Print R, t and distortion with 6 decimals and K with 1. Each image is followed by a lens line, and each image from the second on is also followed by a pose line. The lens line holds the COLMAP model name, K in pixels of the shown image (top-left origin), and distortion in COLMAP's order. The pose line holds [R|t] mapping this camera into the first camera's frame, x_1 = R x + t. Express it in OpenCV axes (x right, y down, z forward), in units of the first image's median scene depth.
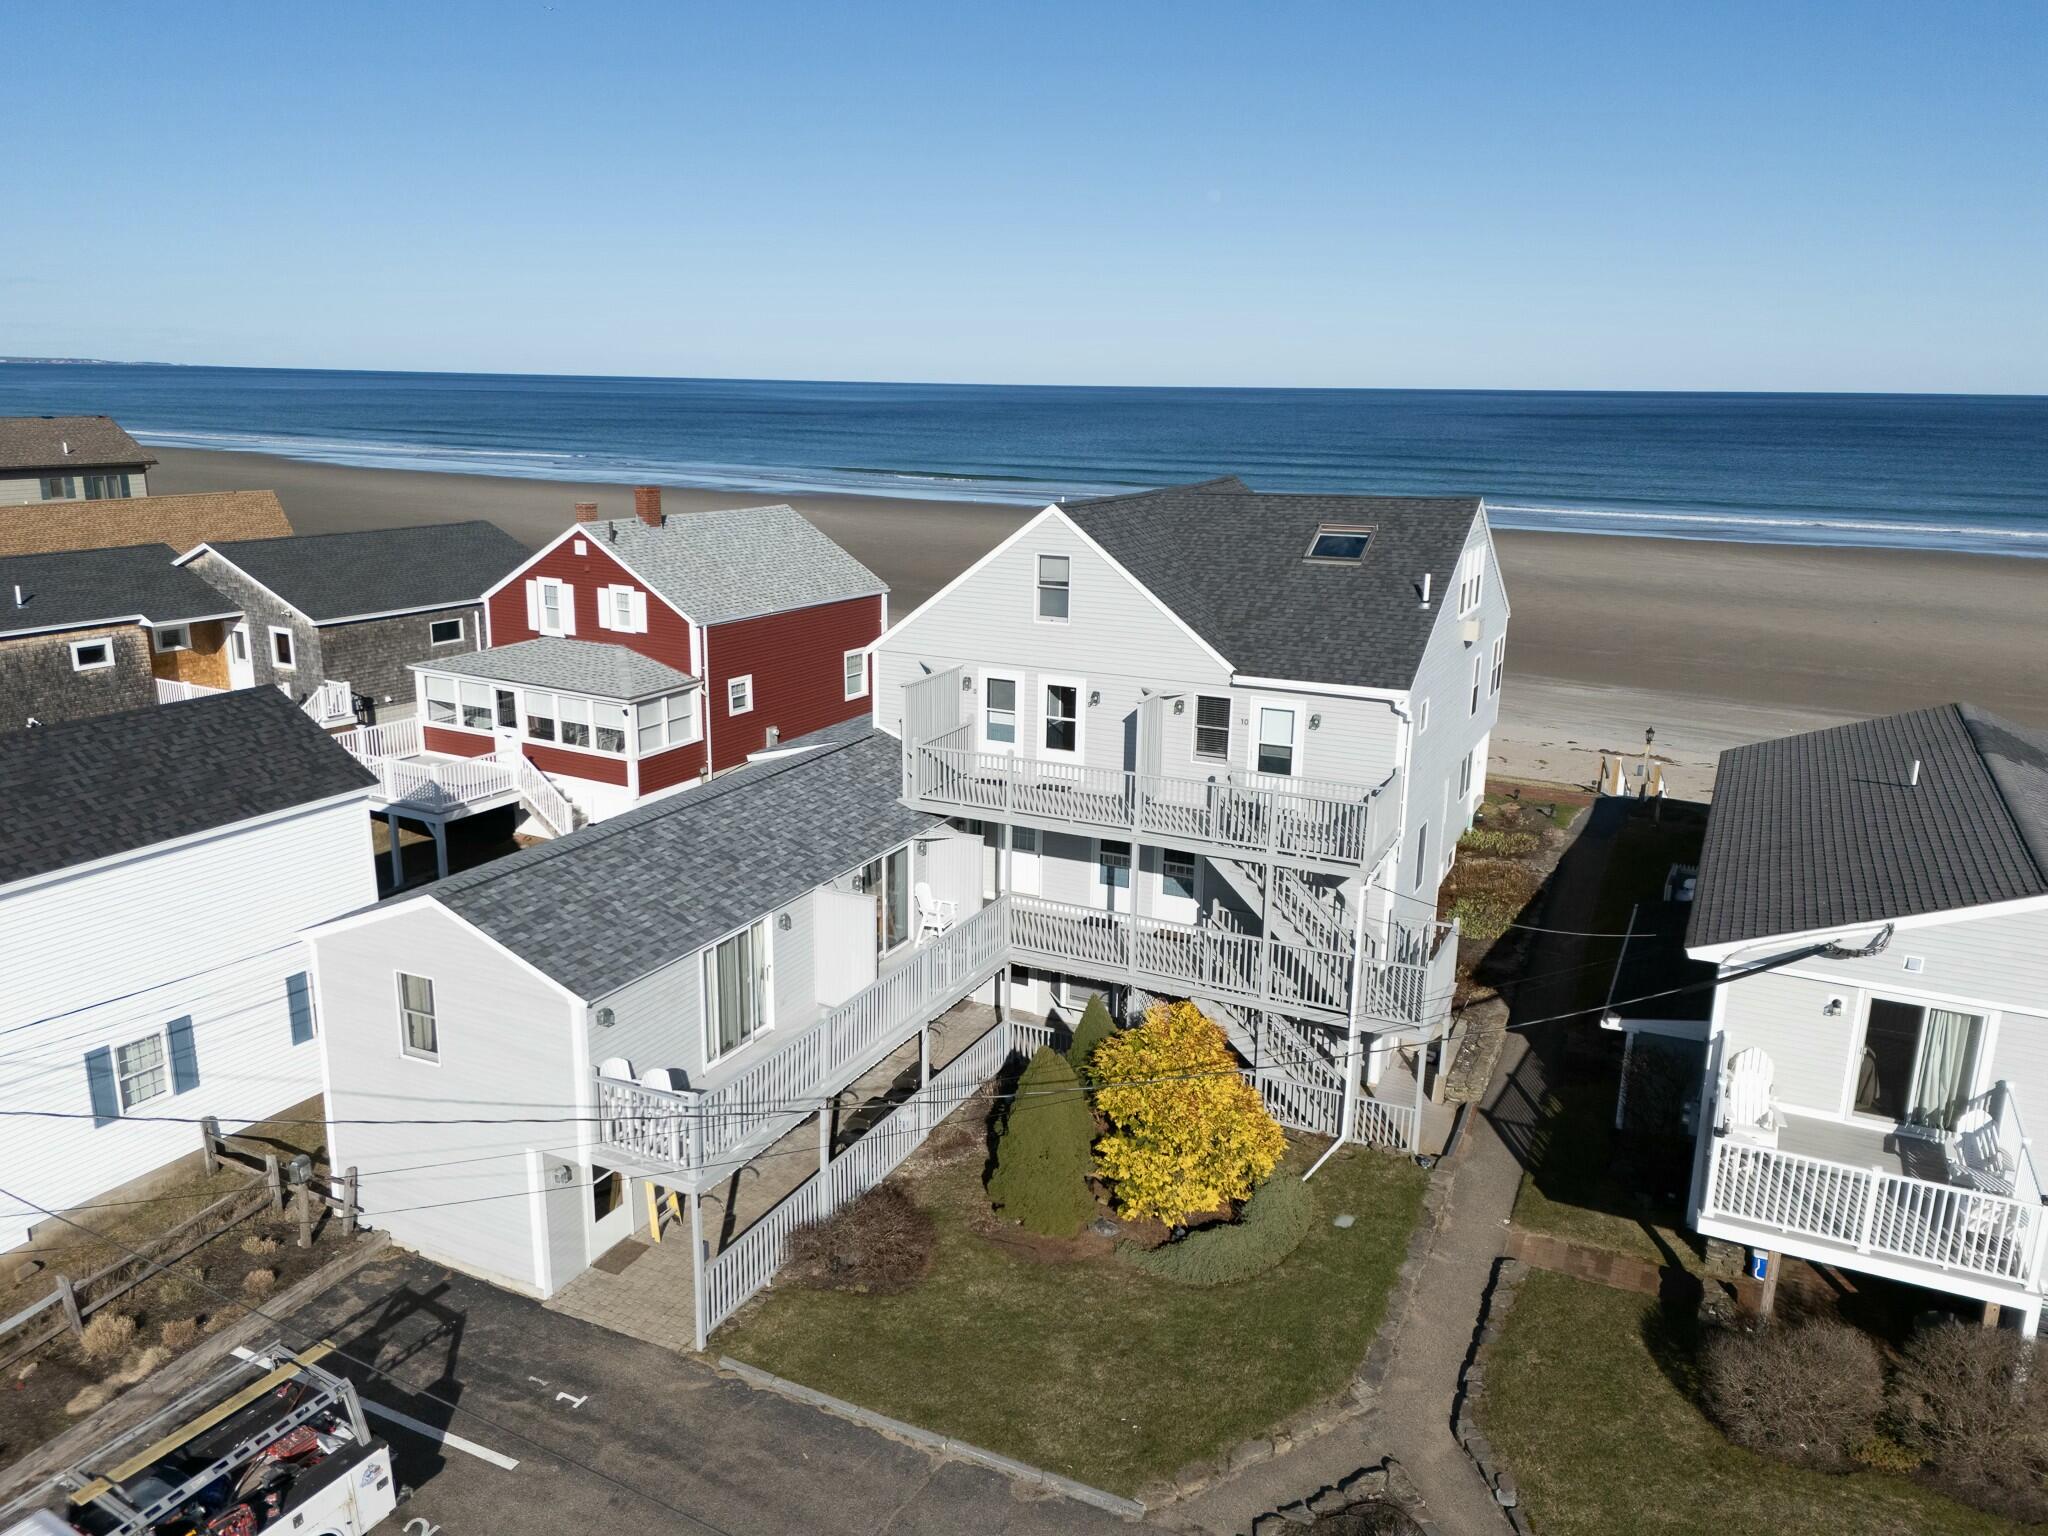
lens RADIAL K [[1454.4, 0, 1024.0], [0, 1454.4, 768.0], [0, 0, 1]] dist [0.062706, -0.001642]
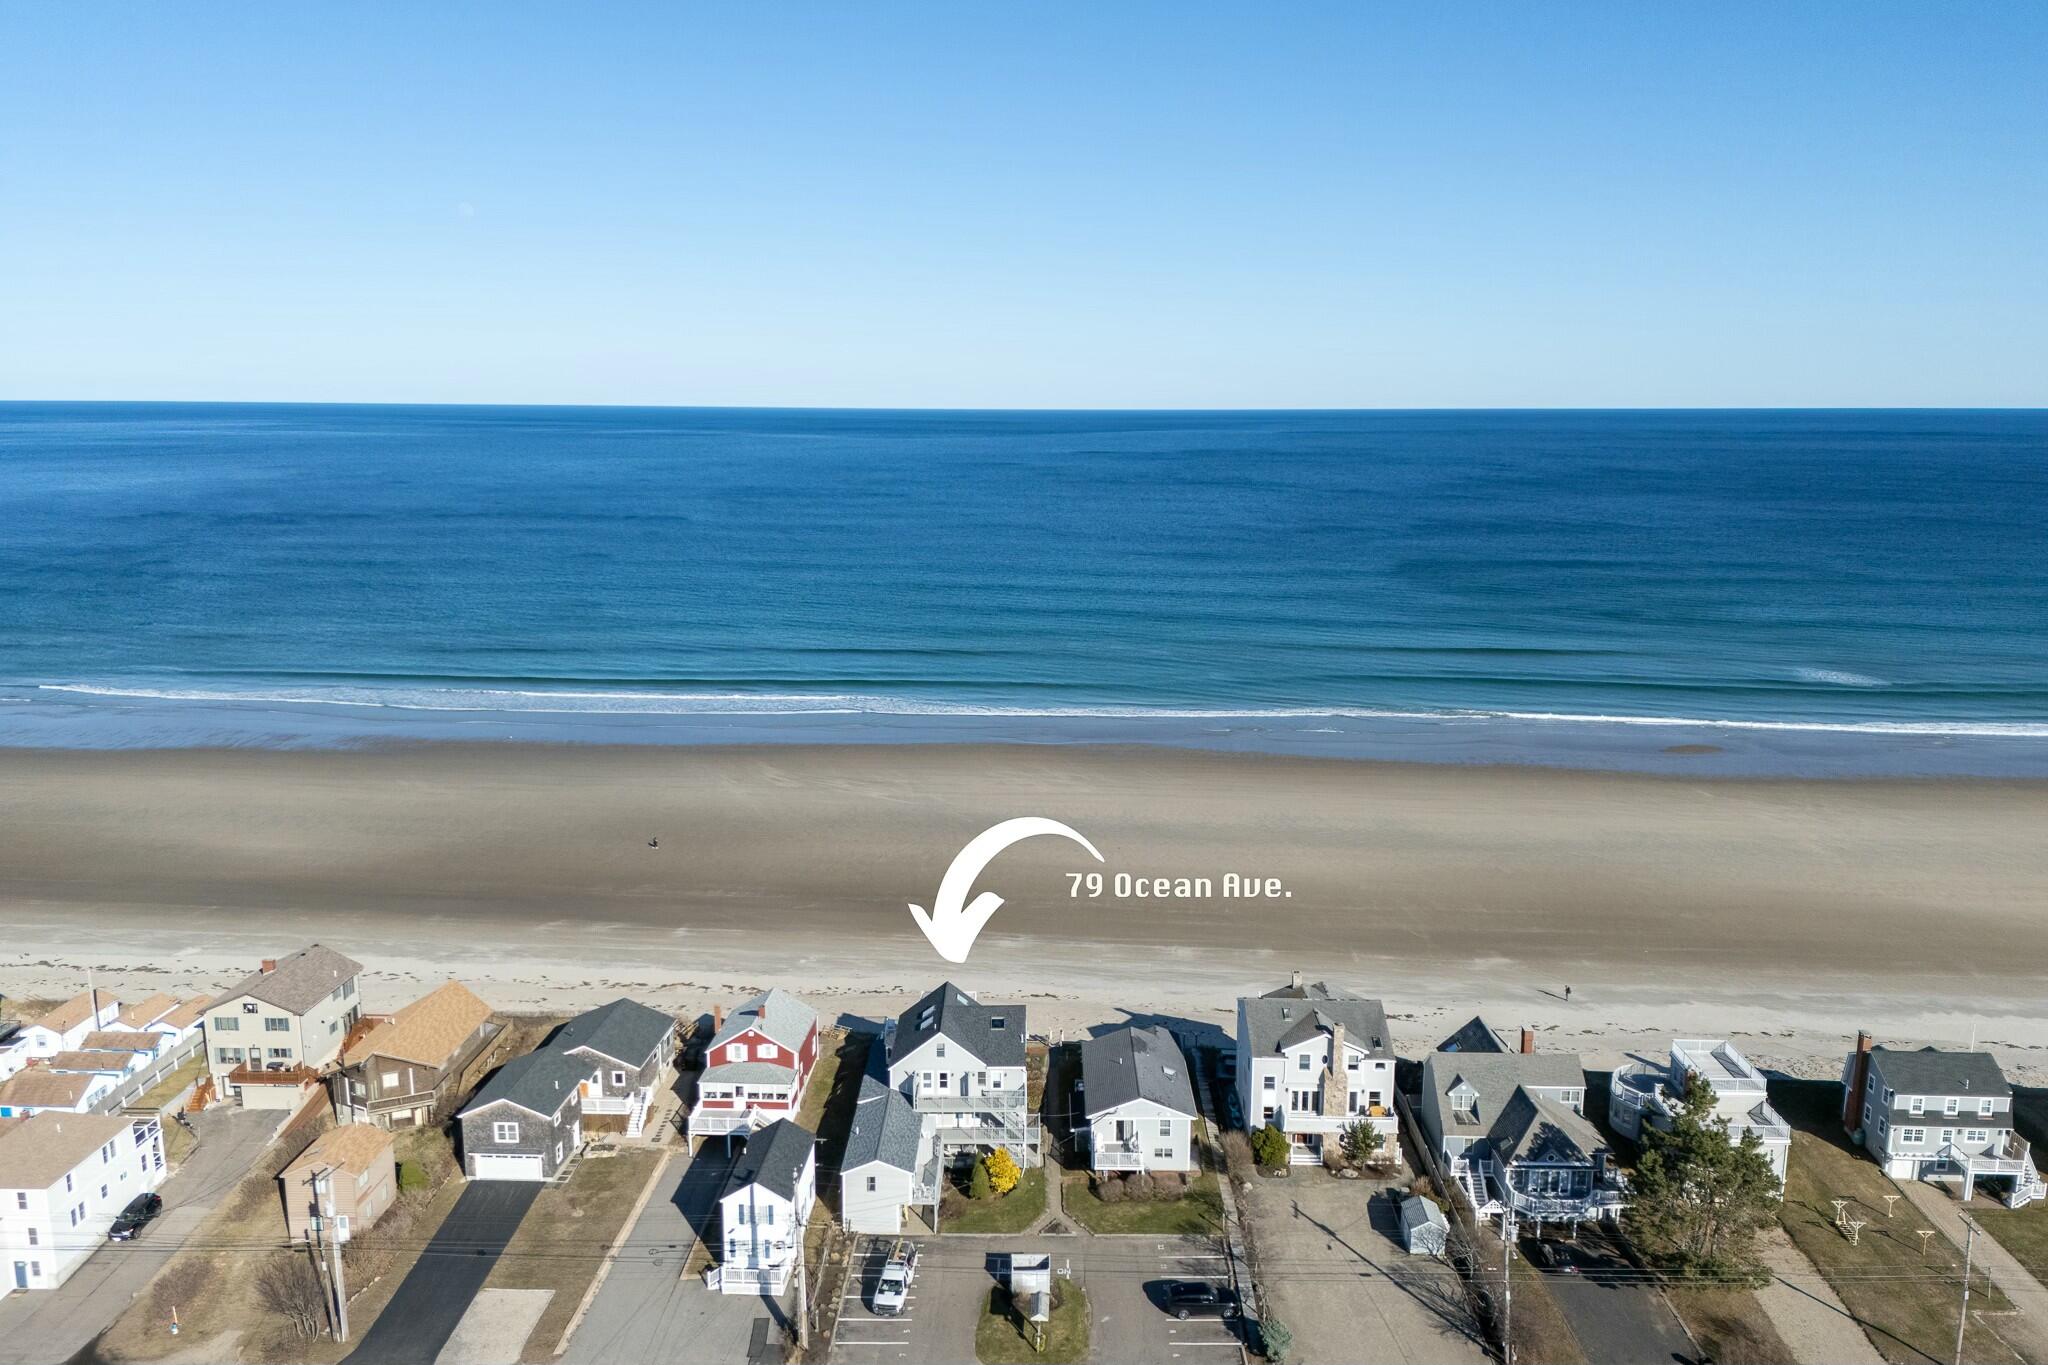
lens RADIAL K [[1664.8, 0, 979.8], [0, 1664.8, 694.1], [0, 0, 1]] dist [0.136687, -0.171875]
pose [[0.907677, -0.104665, 0.406408, -1.799484], [0.121788, 0.992420, -0.016418, -1.092146], [-0.401609, 0.064397, 0.913544, -3.660342]]
